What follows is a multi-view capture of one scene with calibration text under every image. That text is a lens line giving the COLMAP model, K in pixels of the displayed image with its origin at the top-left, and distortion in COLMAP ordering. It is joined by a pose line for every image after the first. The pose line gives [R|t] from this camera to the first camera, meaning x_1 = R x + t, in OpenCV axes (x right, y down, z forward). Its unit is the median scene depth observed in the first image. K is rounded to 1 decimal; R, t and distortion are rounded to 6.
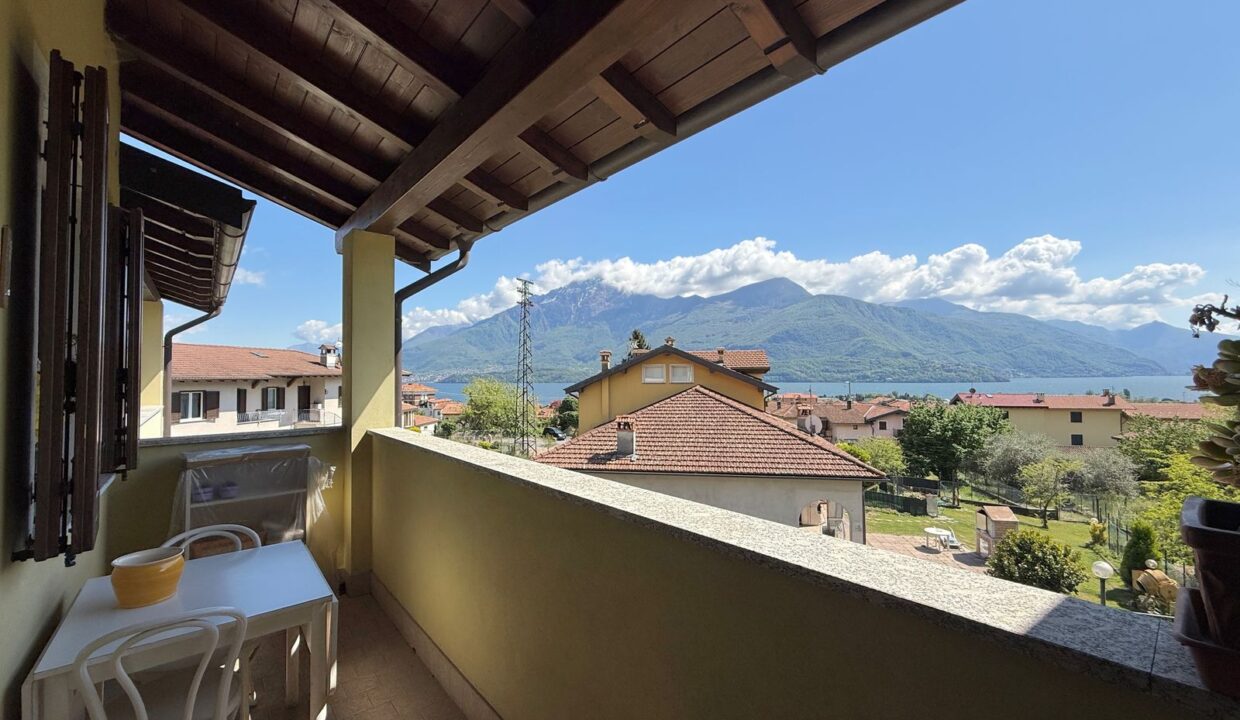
lens RADIAL K [[492.2, 0, 620.0], [0, 492.2, 360.0], [0, 0, 1]] dist [0.002743, 0.000157]
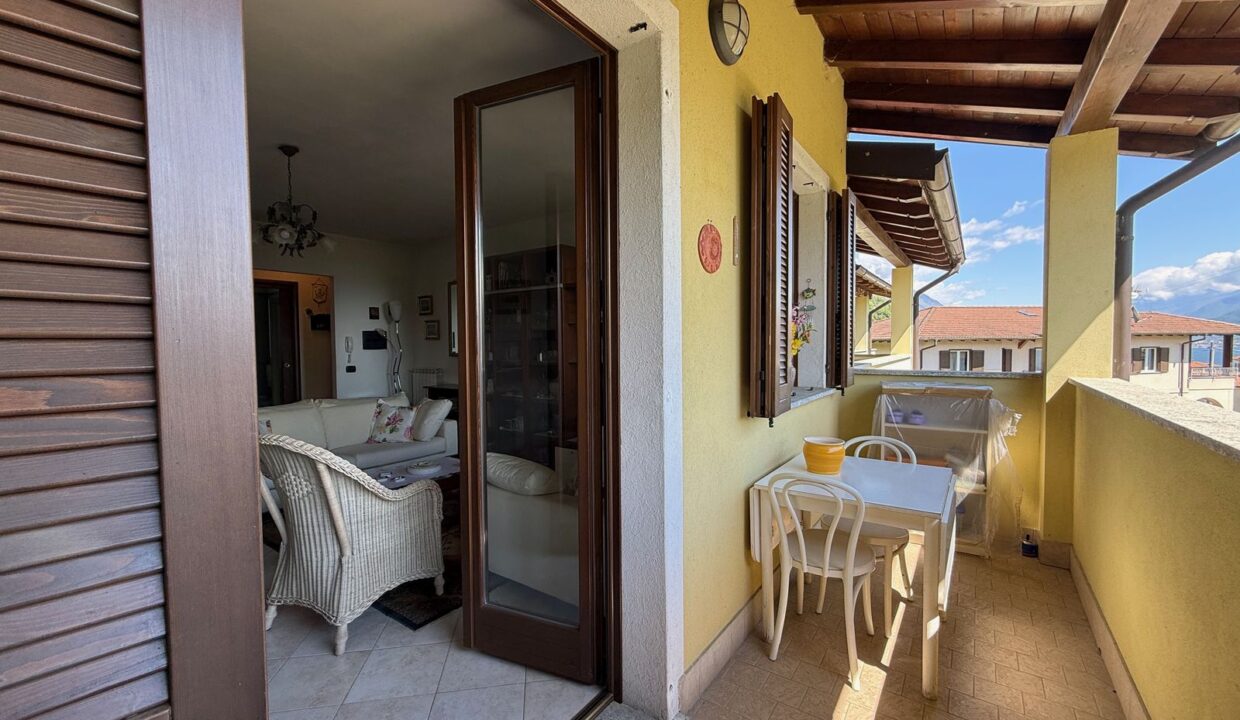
lens RADIAL K [[492.2, 0, 620.0], [0, 492.2, 360.0], [0, 0, 1]] dist [0.002743, 0.000157]
pose [[0.239887, 0.038661, -0.970031, 0.120113], [0.037379, 0.998098, 0.049024, 0.045182], [0.970081, -0.048019, 0.237986, 0.071853]]
